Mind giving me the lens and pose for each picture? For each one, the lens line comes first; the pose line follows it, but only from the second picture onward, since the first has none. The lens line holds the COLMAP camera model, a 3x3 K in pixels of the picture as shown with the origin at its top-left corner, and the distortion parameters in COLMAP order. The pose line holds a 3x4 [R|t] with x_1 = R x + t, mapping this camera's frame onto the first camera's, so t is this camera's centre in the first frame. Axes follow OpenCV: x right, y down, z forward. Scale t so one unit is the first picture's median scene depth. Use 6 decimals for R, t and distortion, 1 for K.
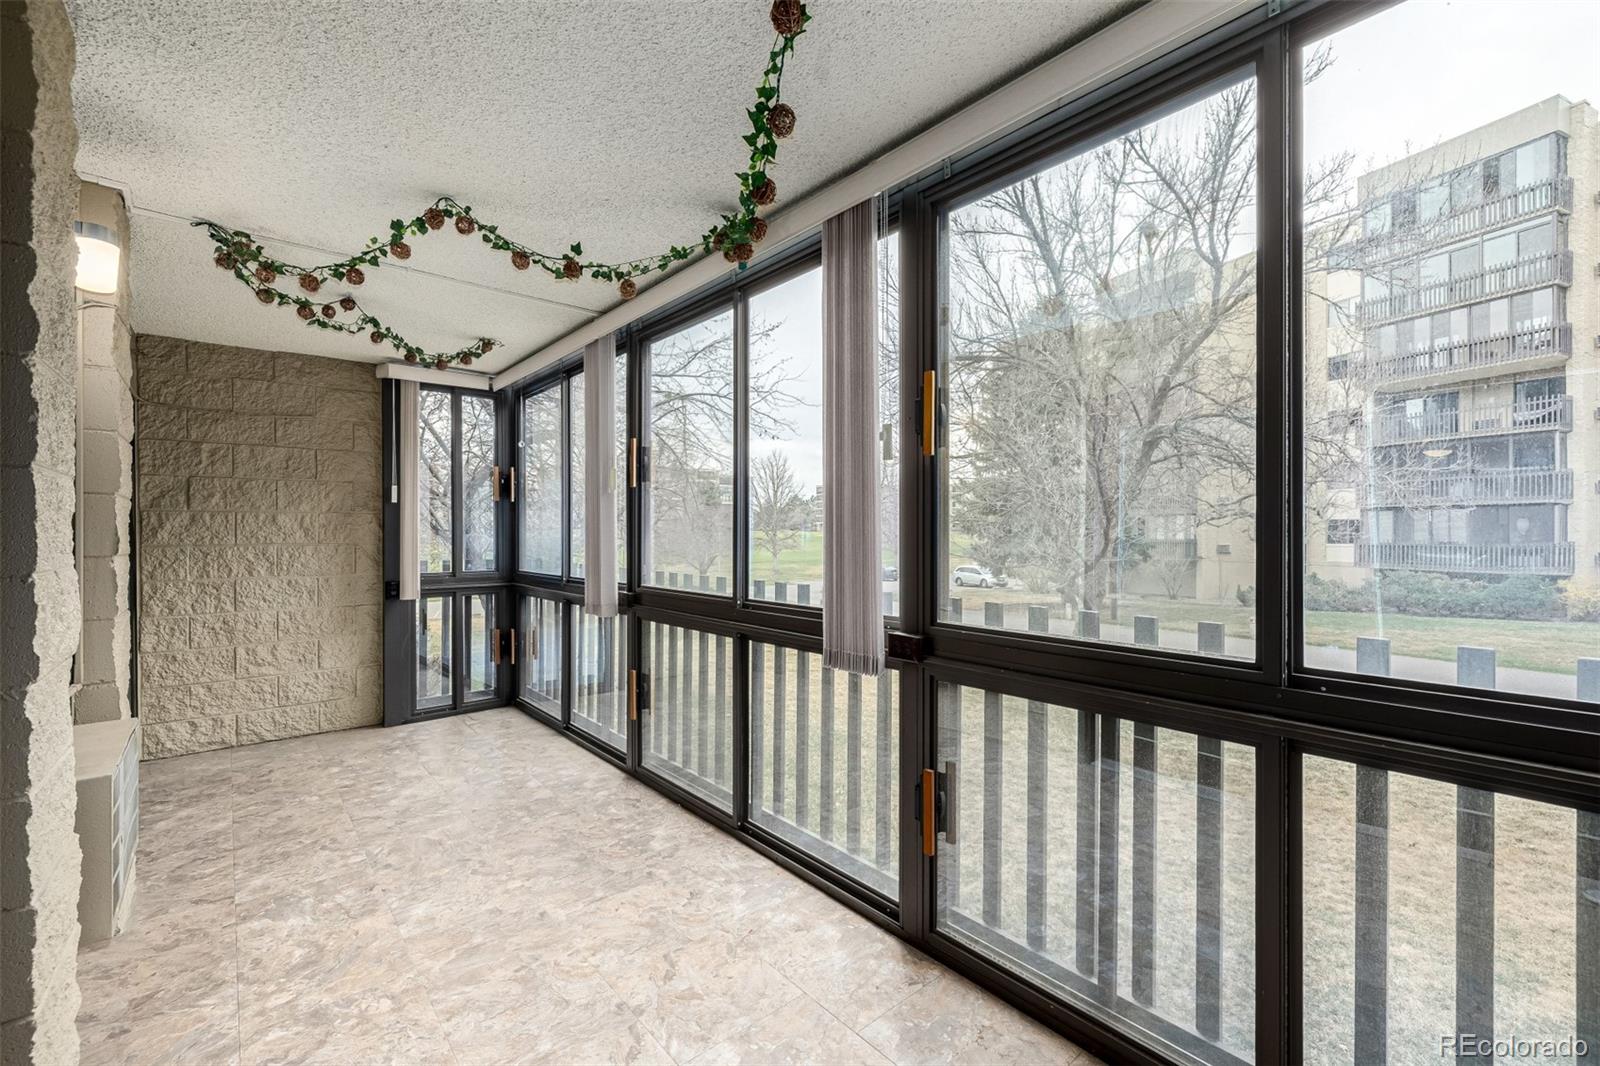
lens RADIAL K [[676.8, 0, 796.8], [0, 676.8, 522.7], [0, 0, 1]] dist [0.001144, 0.000214]
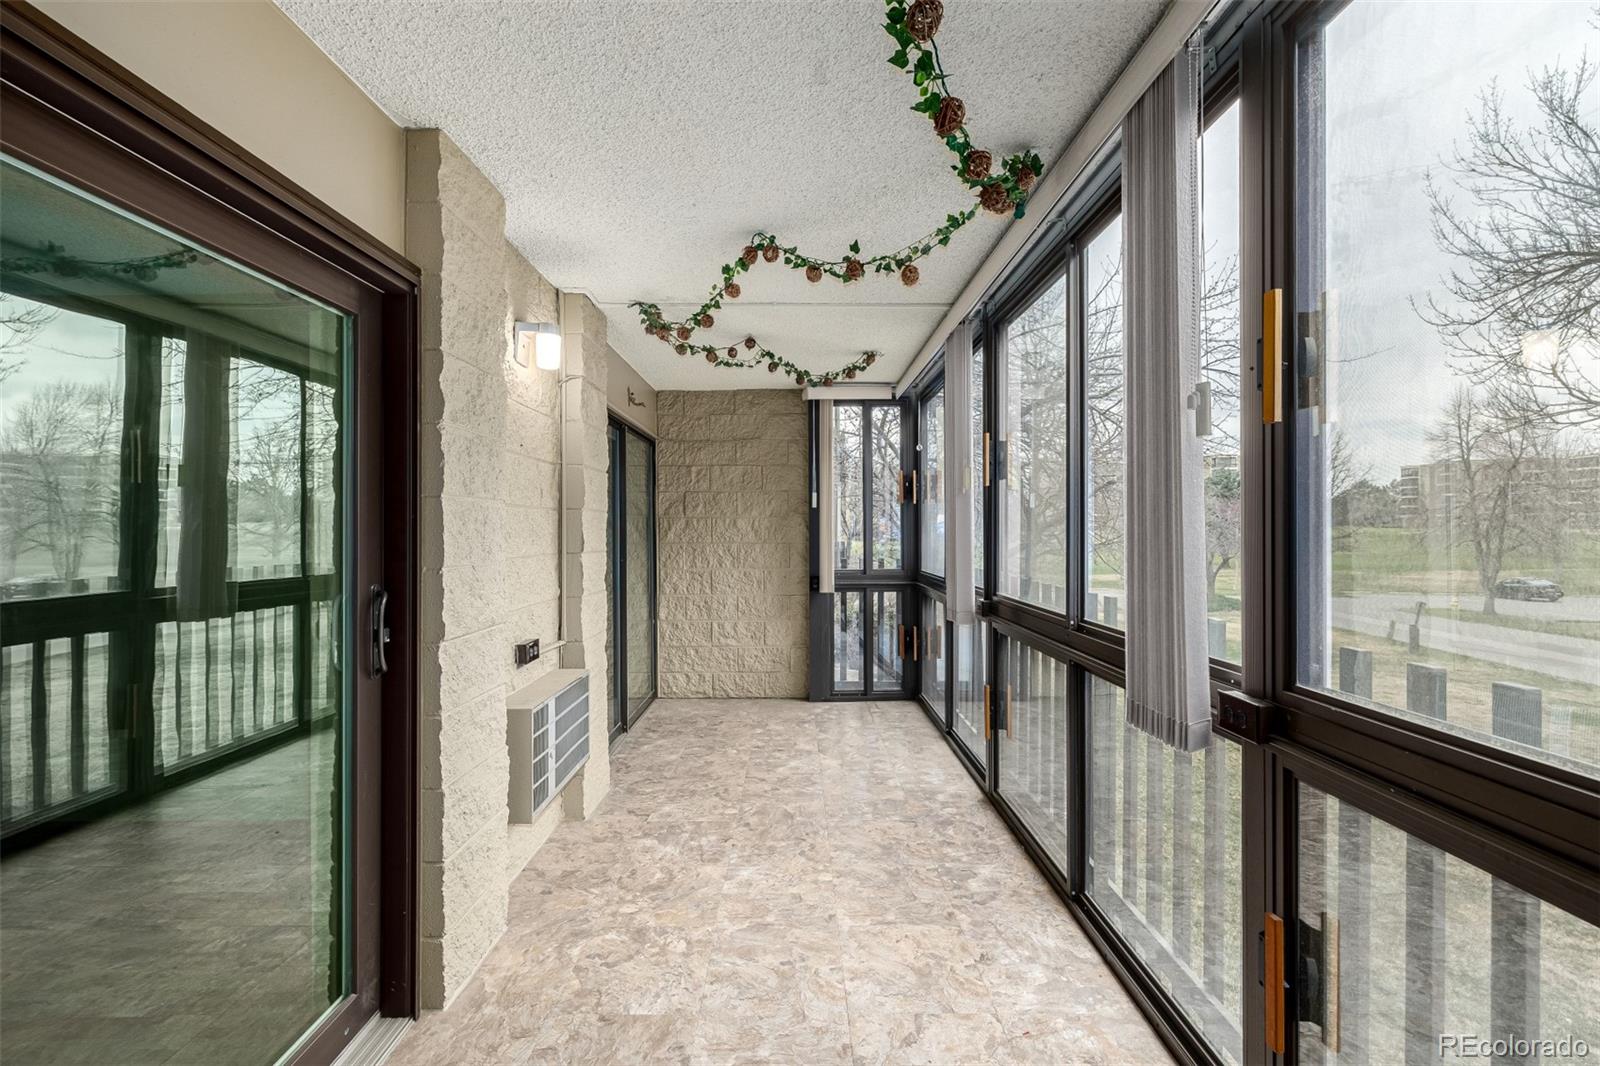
lens RADIAL K [[676.8, 0, 796.8], [0, 676.8, 522.7], [0, 0, 1]] dist [0.001144, 0.000214]
pose [[0.762645, -0.007372, -0.646776, 0.168844], [0.010592, 0.999943, 0.001093, -0.007249], [0.646731, -0.007684, 0.762679, 0.141154]]
